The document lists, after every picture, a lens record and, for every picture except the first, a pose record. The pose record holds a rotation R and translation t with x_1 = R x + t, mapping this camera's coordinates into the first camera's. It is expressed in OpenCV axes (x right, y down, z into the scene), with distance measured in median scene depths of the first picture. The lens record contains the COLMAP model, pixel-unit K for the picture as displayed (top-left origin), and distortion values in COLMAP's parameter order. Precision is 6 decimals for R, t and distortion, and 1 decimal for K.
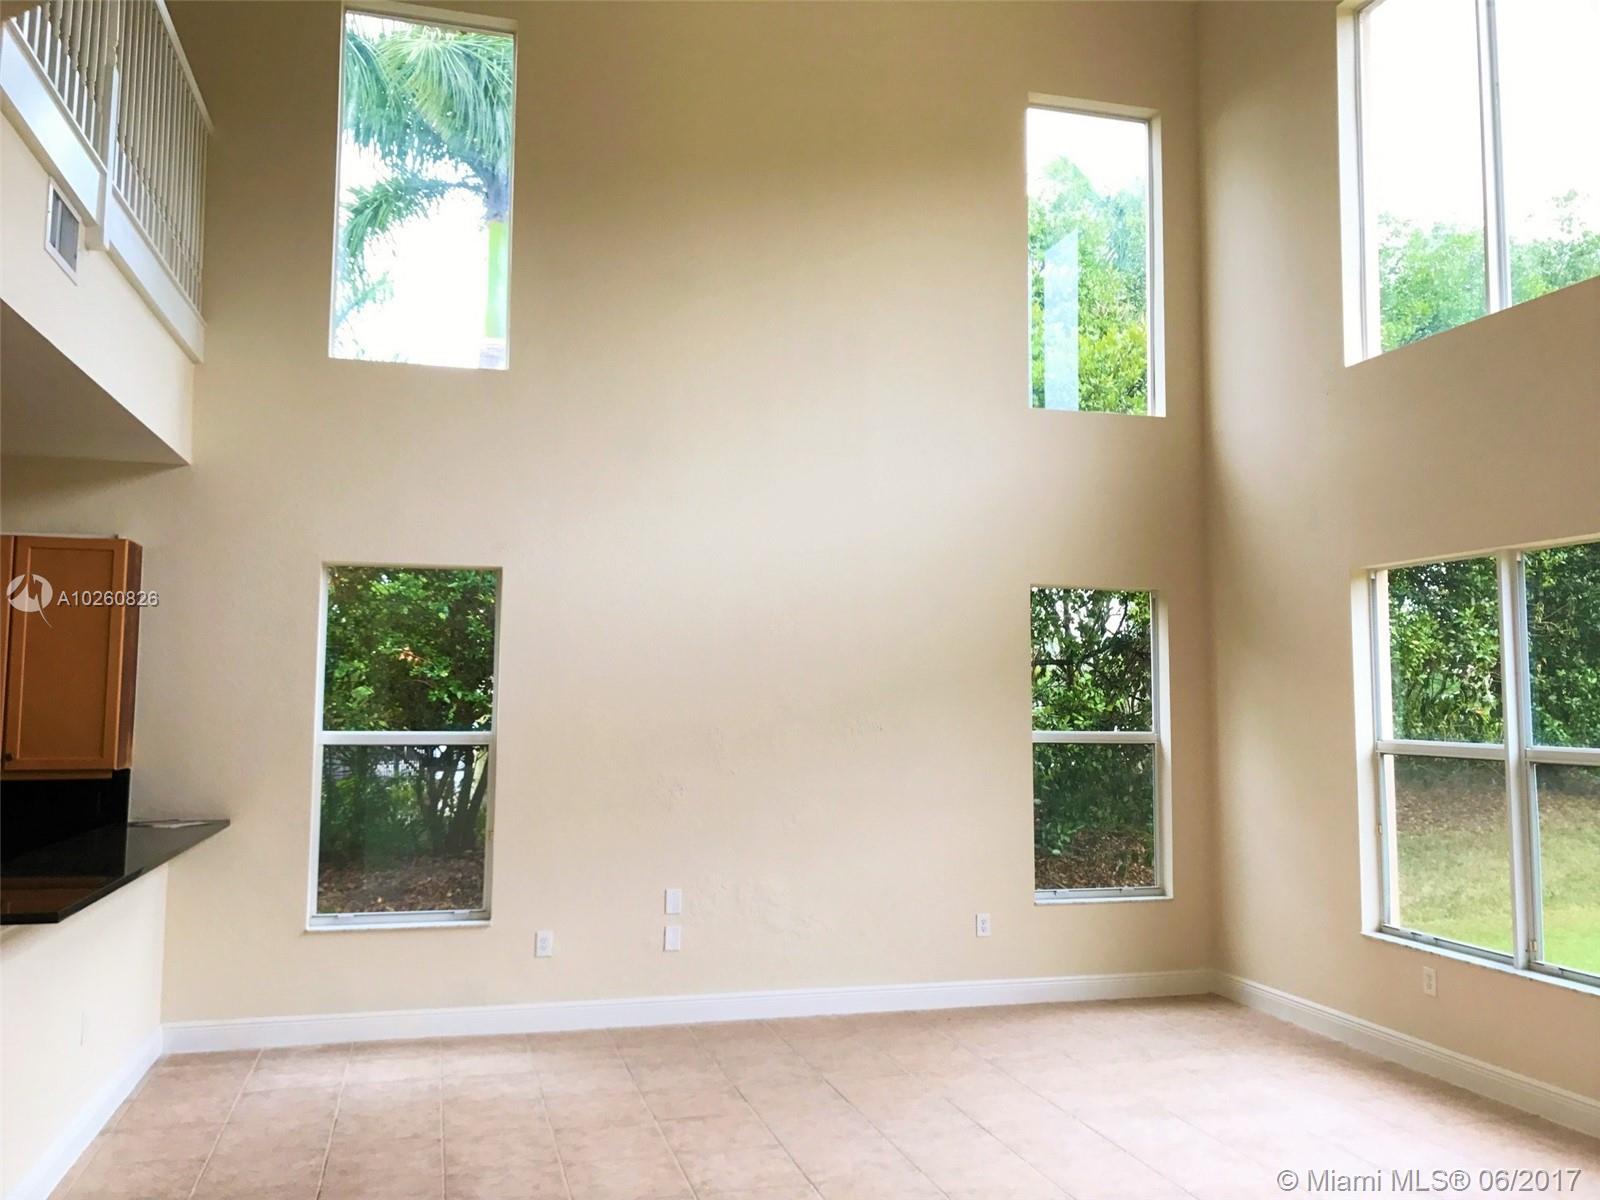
lens RADIAL K [[1300.1, 0, 805.3], [0, 1300.1, 589.0], [0, 0, 1]] dist [0.006351, 0.009210]
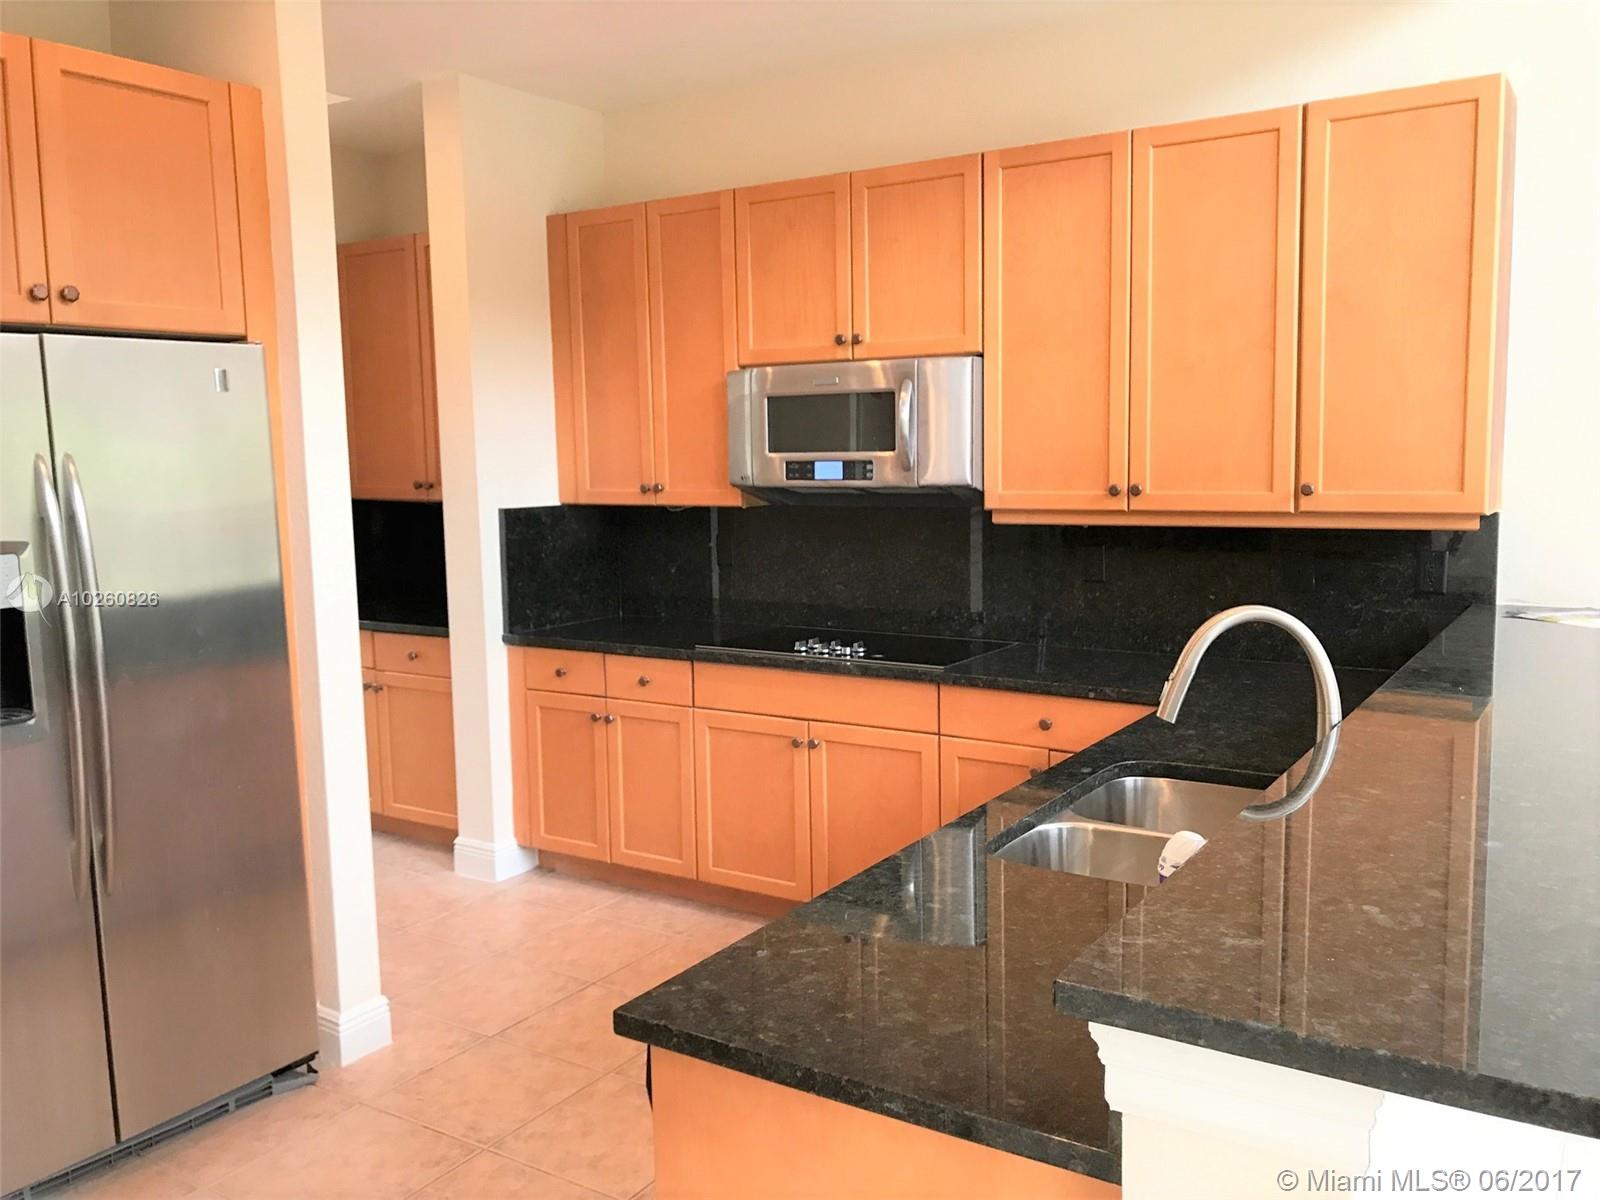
lens RADIAL K [[1329.1, 0, 803.5], [0, 1329.1, 578.3], [0, 0, 1]] dist [0.035234, -0.010752]
pose [[0.657939, 0.058765, -0.750775, -0.293359], [0.089511, 0.983781, 0.155446, 0.051820], [0.747732, -0.169476, 0.642008, 0.418740]]
